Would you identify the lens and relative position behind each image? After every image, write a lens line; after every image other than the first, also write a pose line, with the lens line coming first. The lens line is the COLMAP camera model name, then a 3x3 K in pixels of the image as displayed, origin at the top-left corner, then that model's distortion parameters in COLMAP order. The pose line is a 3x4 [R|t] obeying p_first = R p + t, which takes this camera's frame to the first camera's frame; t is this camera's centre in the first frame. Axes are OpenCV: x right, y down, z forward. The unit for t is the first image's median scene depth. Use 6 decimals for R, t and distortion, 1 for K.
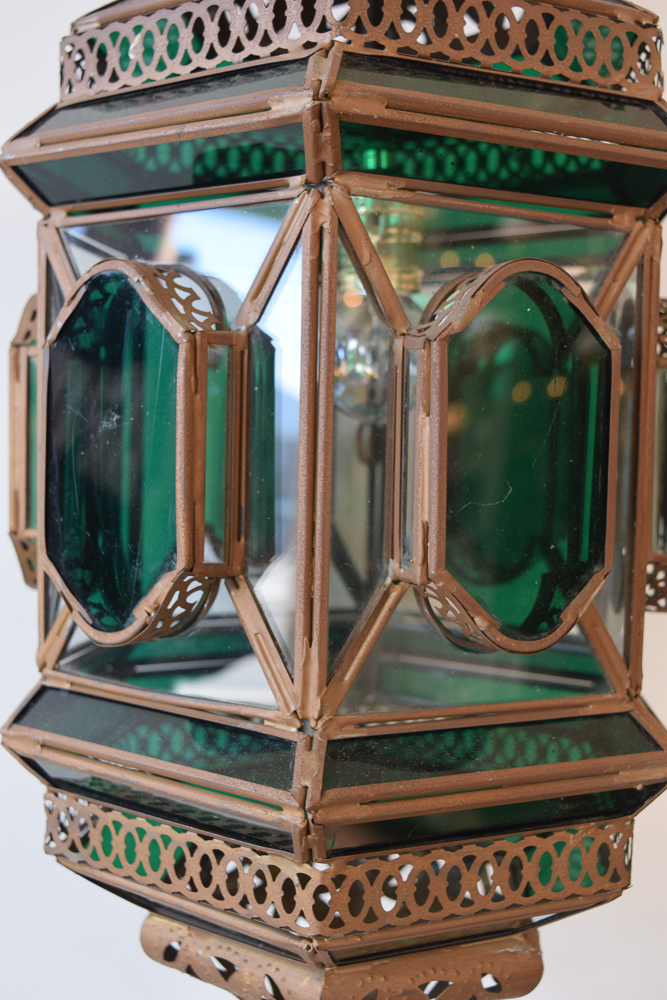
lens RADIAL K [[1263.6, 0, 333.5], [0, 1263.6, 500.0], [0, 0, 1]] dist [-0.055099, -0.005153]
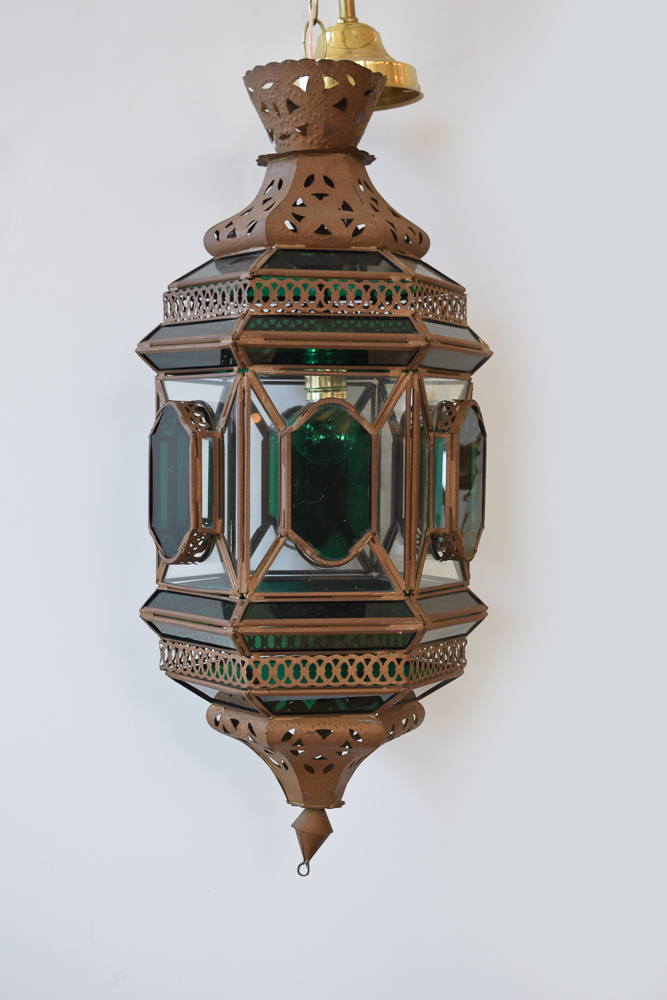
lens RADIAL K [[1709.6, 0, 333.5], [0, 1709.6, 500.0], [0, 0, 1]] dist [0.008863, -0.011089]
pose [[0.951202, -0.008230, -0.308458, 1.128915], [0.000929, 0.999716, -0.023808, 0.073954], [0.308566, 0.022359, 0.950940, -1.998604]]
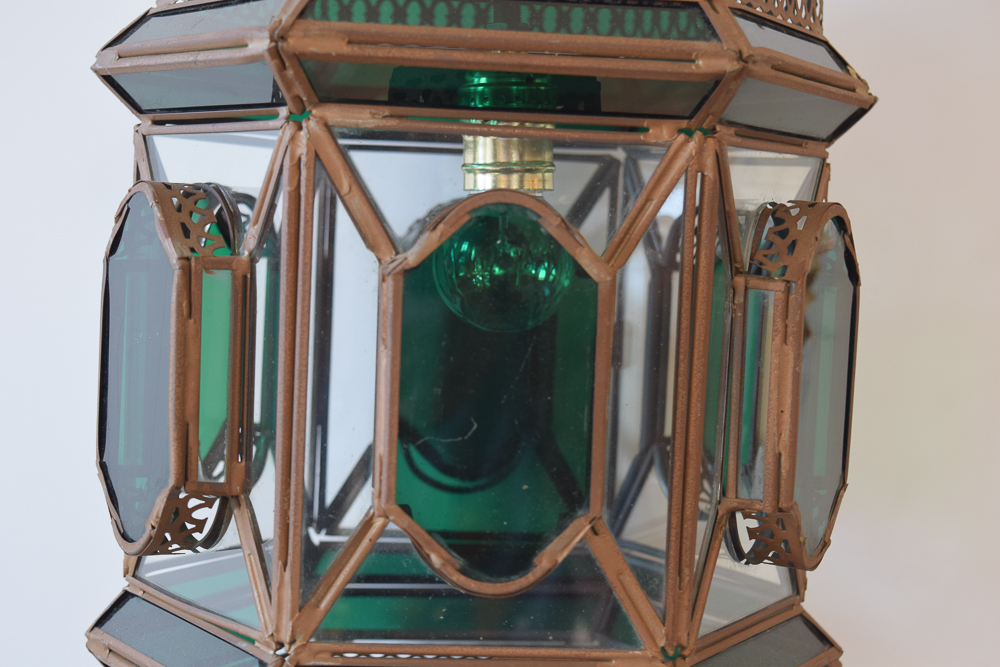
lens RADIAL K [[1922.4, 0, 500.0], [0, 1922.4, 333.5], [0, 0, 1]] dist [0.037760, -0.019424]
pose [[0.936126, 0.035182, -0.349902, 0.668869], [-0.036612, 0.999326, 0.002531, -0.083184], [0.349755, 0.010441, 0.936783, -0.382178]]
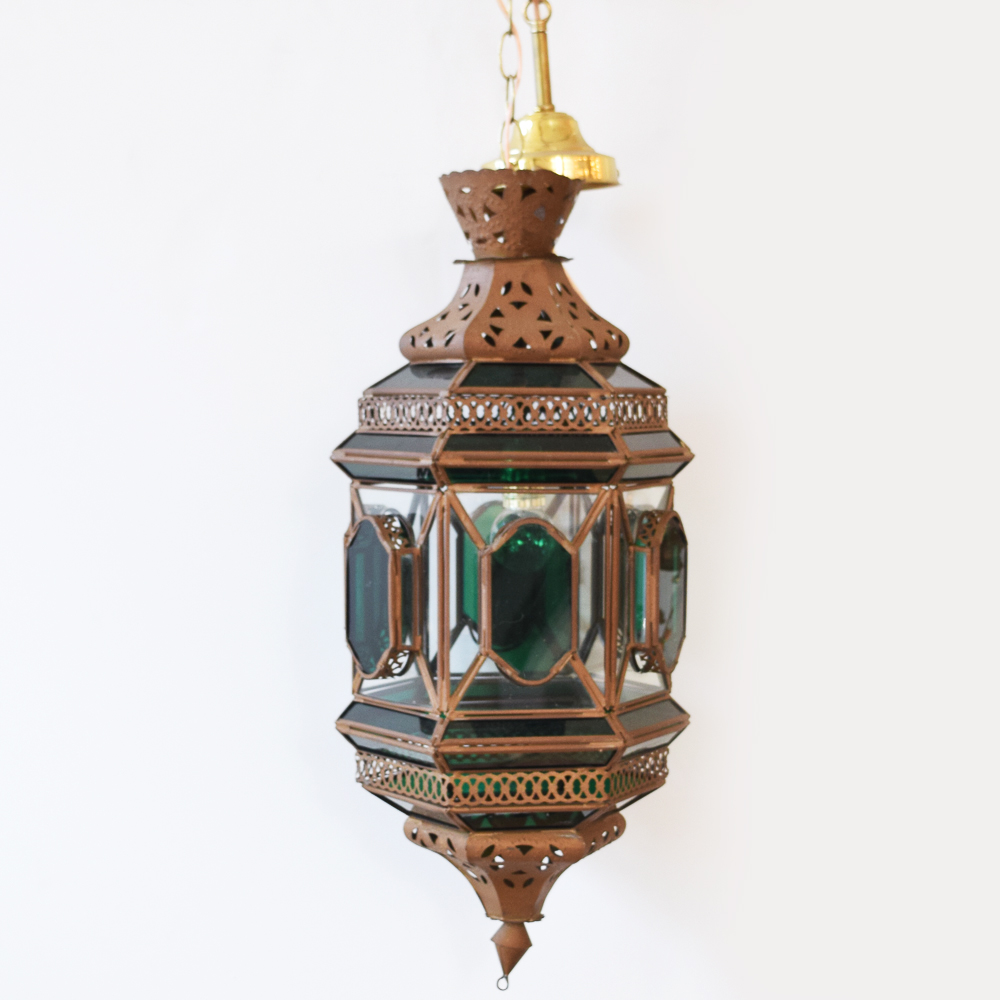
lens RADIAL K [[2297.5, 0, 500.0], [0, 2297.5, 500.0], [0, 0, 1]] dist [0.027063, -0.180287]
pose [[0.949797, -0.005737, -0.312816, 1.427659], [0.004468, 0.999979, -0.004774, -0.202096], [0.312836, 0.003137, 0.949802, -3.056170]]
